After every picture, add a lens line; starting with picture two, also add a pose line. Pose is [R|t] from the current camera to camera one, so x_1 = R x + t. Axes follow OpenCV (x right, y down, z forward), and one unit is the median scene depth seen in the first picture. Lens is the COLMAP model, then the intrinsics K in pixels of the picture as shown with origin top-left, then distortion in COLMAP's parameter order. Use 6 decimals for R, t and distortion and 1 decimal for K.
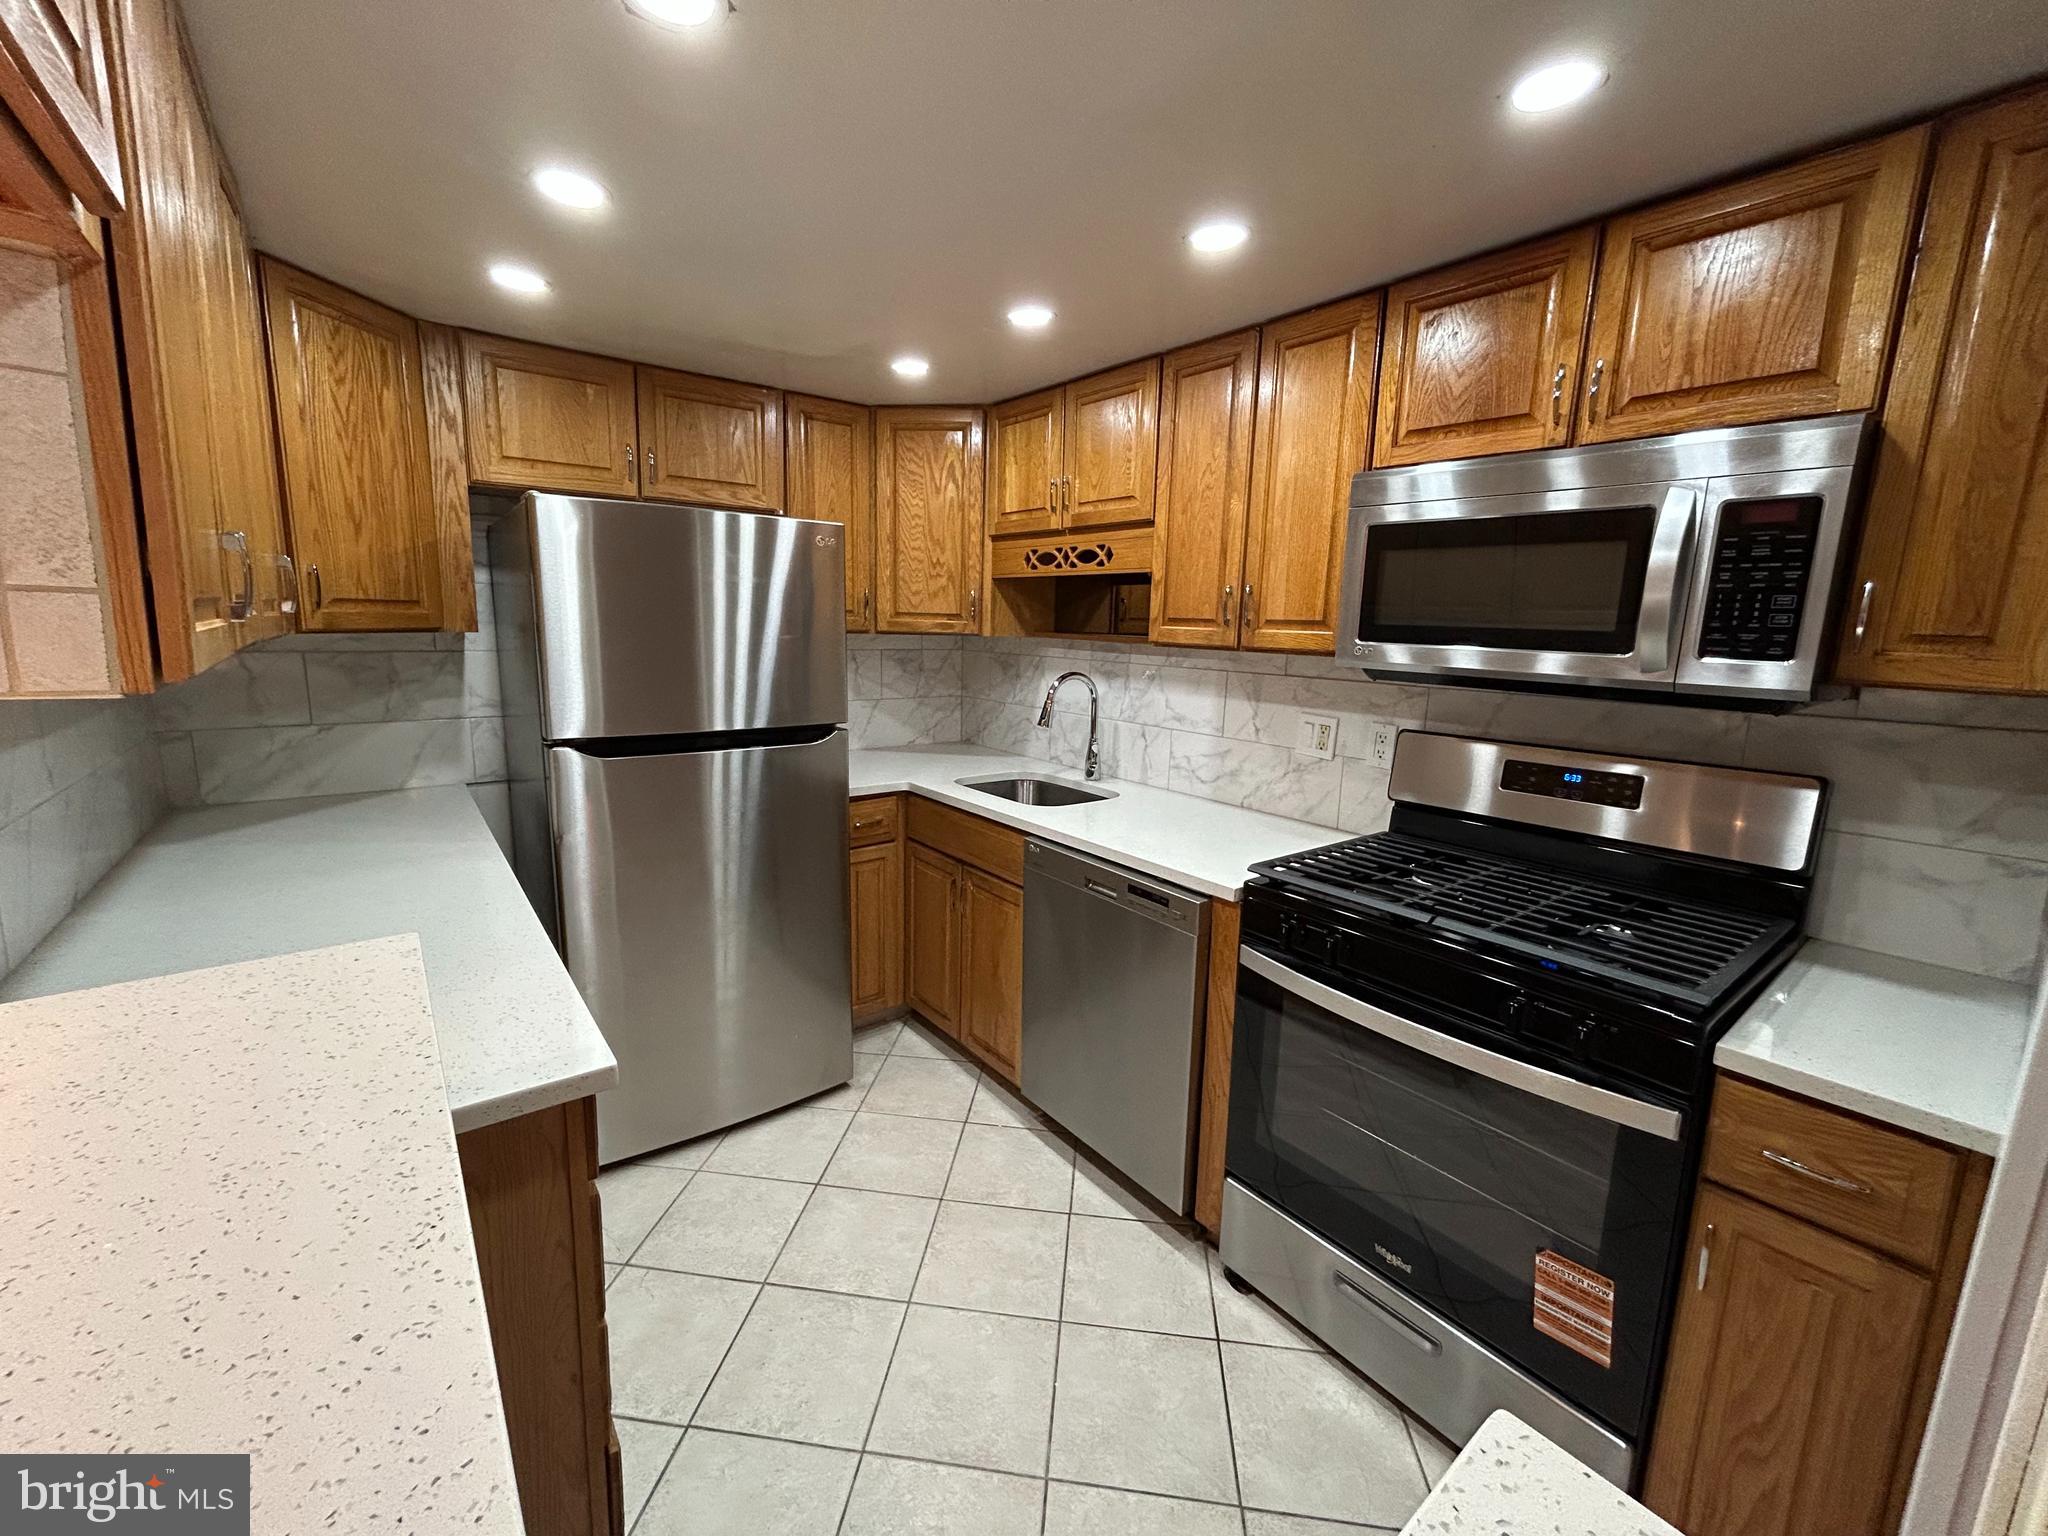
lens RADIAL K [[830.1, 0, 1022.4], [0, 830.1, 763.9], [0, 0, 1]] dist [0.003528, 0.000067]
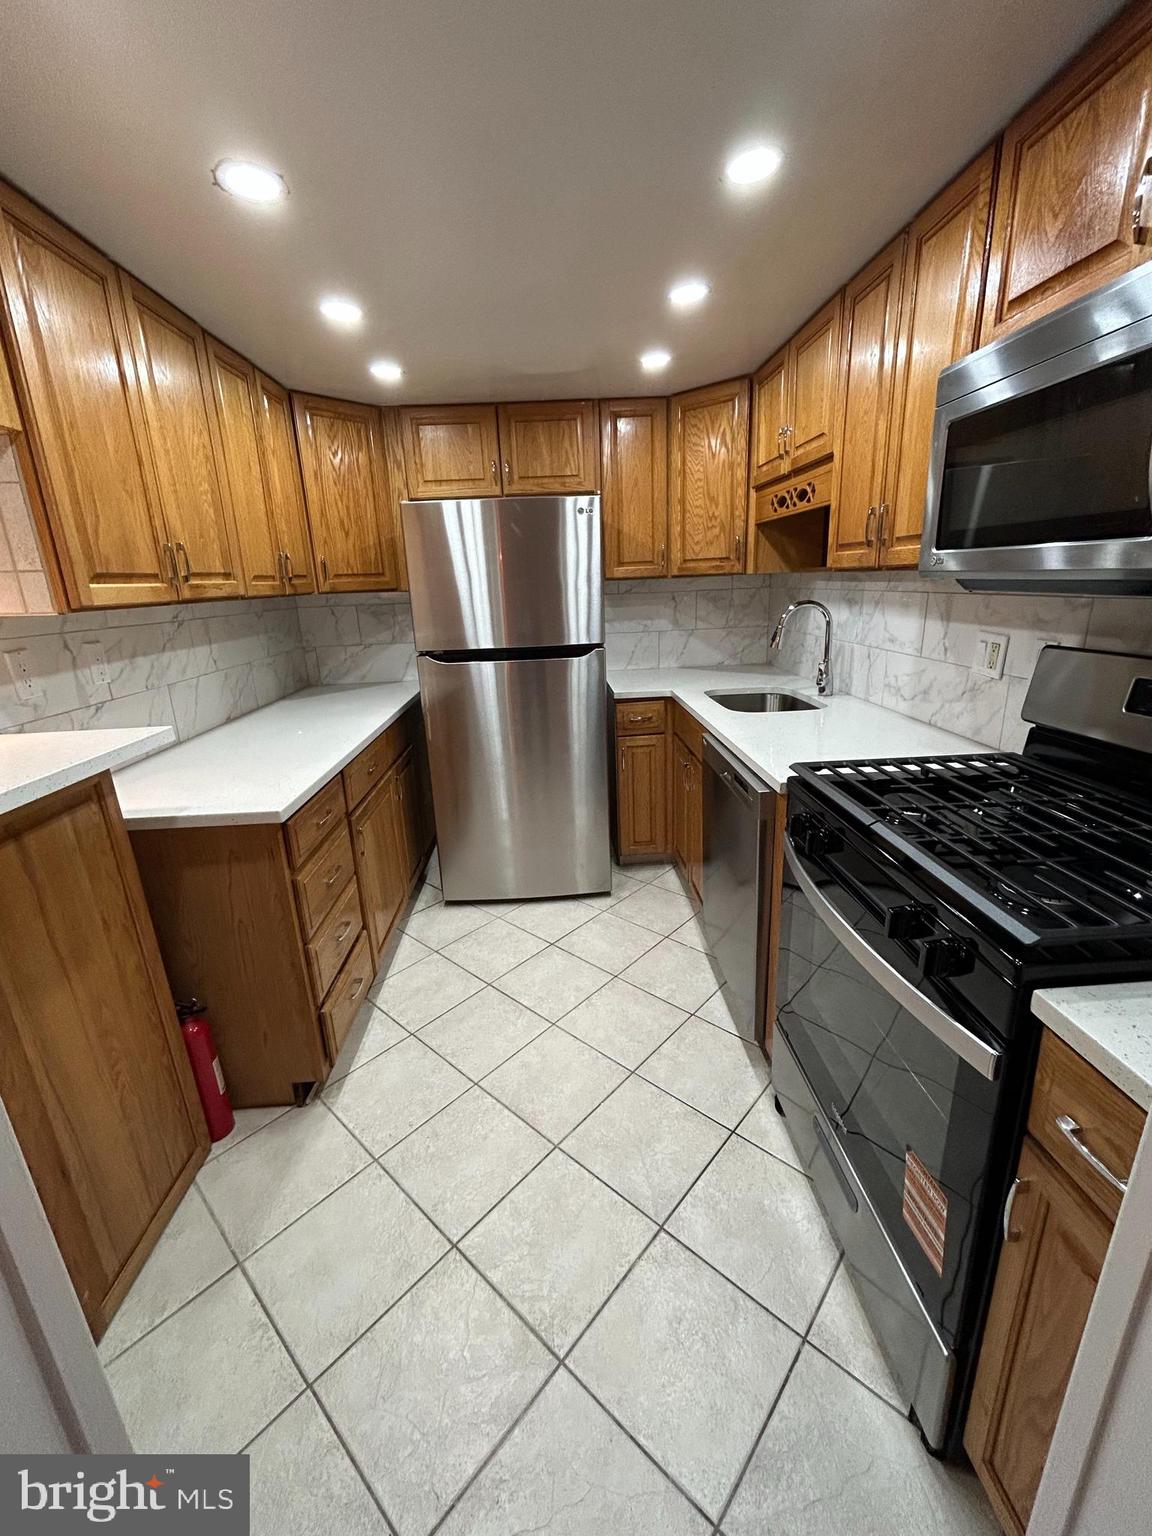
lens RADIAL K [[622.6, 0, 576.8], [0, 622.6, 763.2], [0, 0, 1]] dist [0.003528, 0.000067]
pose [[0.817400, 0.106983, -0.566049, 0.367948], [-0.038829, 0.990601, 0.131153, 0.015275], [0.574760, -0.085226, 0.813872, 0.097818]]
